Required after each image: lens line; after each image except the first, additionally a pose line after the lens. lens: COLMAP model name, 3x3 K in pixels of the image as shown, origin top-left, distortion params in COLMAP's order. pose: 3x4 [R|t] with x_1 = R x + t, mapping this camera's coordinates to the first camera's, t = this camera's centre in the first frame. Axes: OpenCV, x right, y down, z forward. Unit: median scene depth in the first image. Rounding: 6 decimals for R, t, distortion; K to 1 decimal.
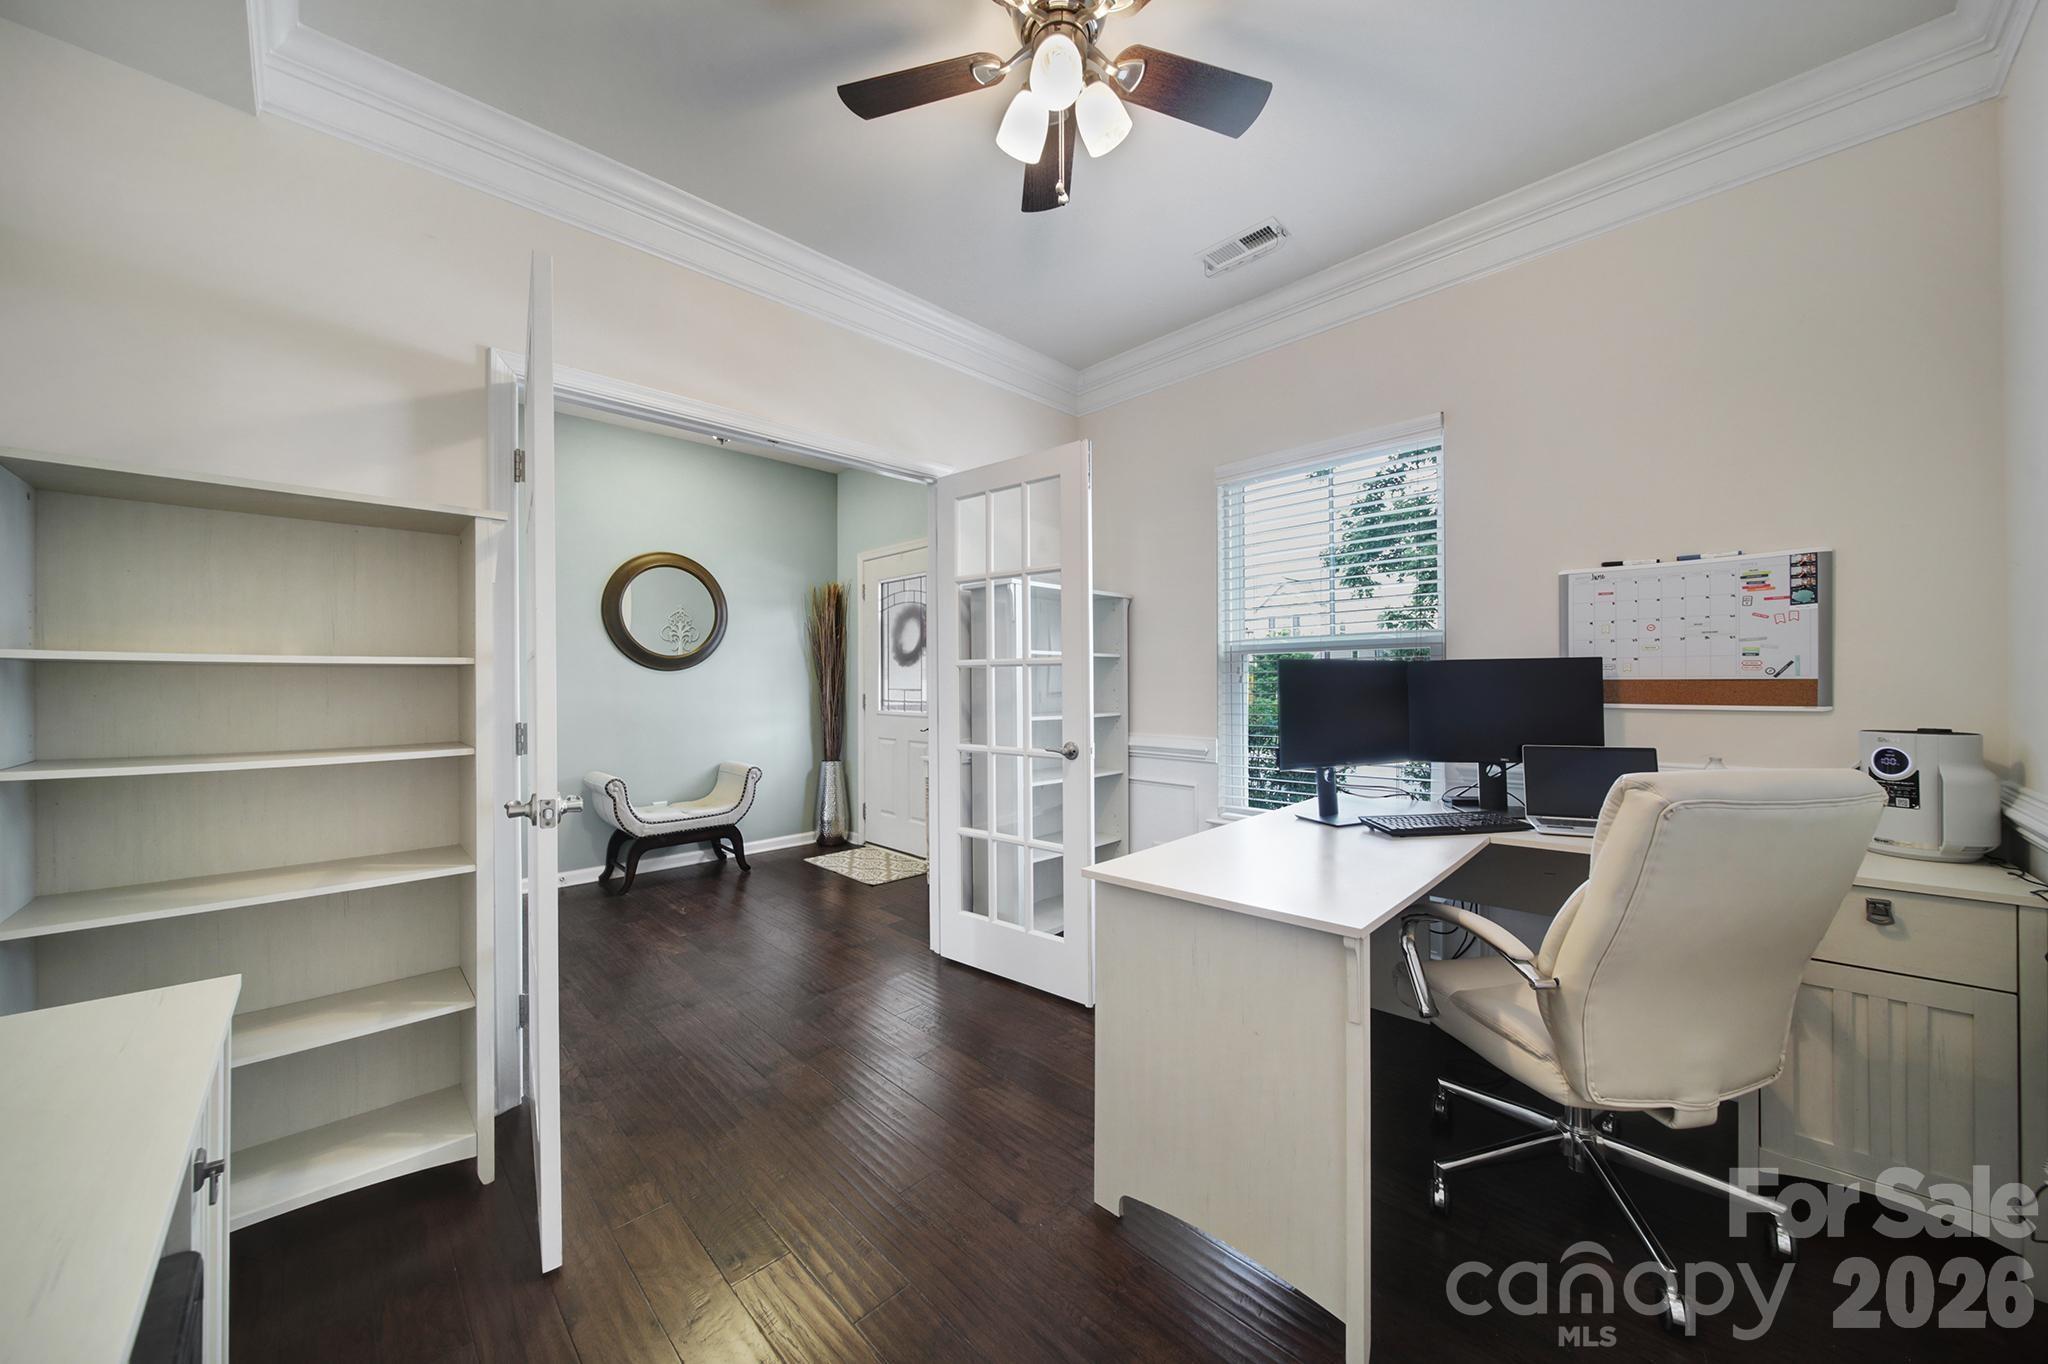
lens RADIAL K [[718.6, 0, 1023.2], [0, 718.6, 684.5], [0, 0, 1]] dist [-0.002748, -0.001458]
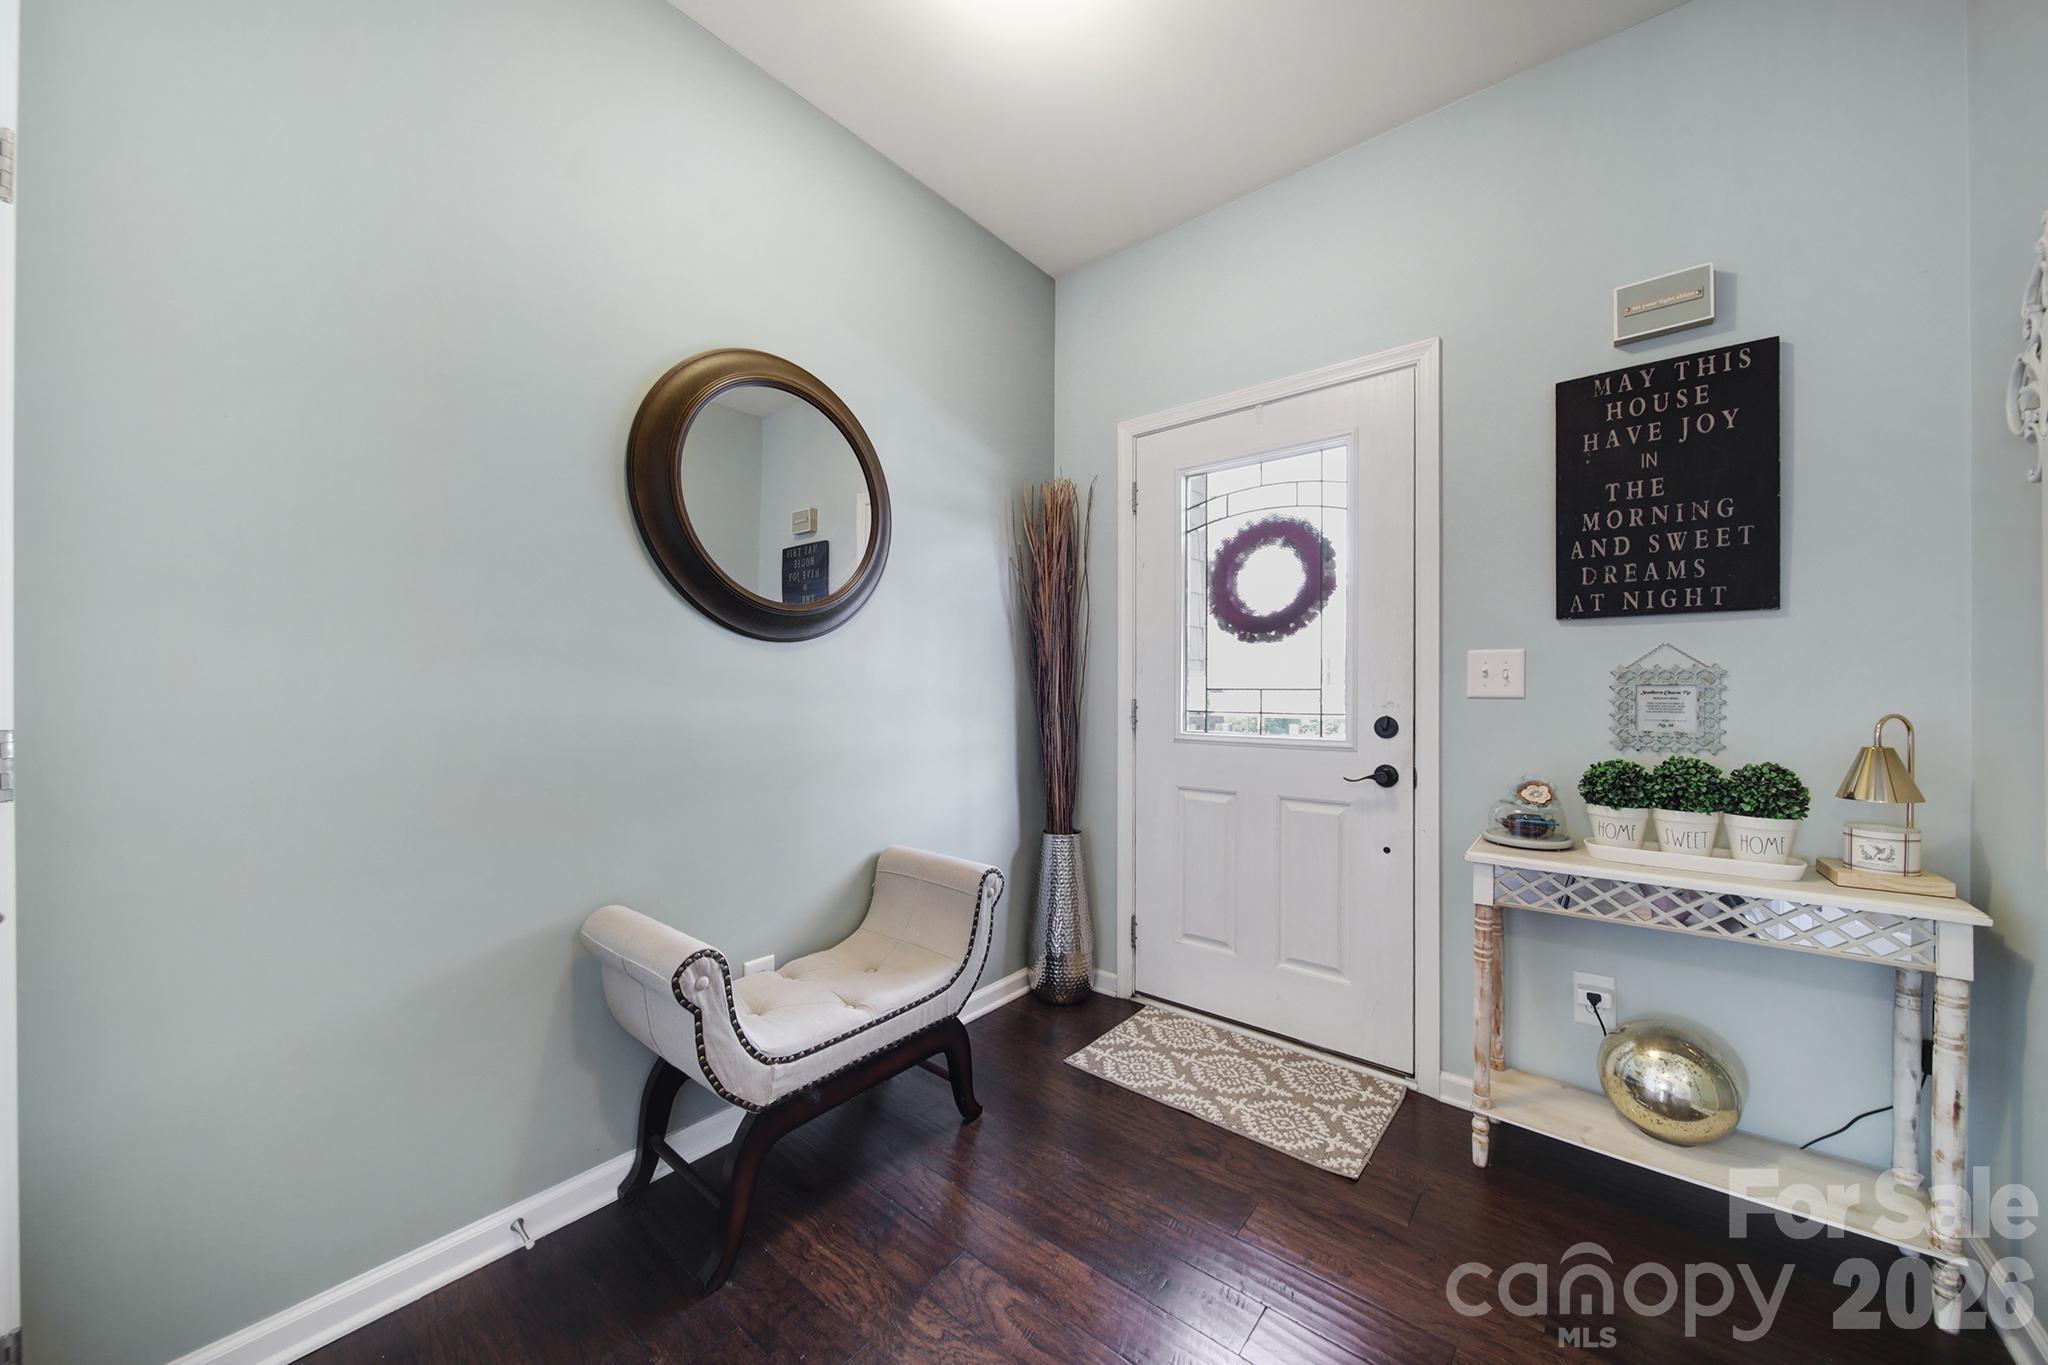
lens RADIAL K [[718.6, 0, 1021.4], [0, 718.6, 679.9], [0, 0, 1]] dist [-0.002748, -0.001458]
pose [[0.993208, 0.003273, 0.116310, -0.432273], [-0.002397, 0.999968, -0.007670, 0.004010], [-0.116332, 0.007339, 0.993183, 0.607962]]
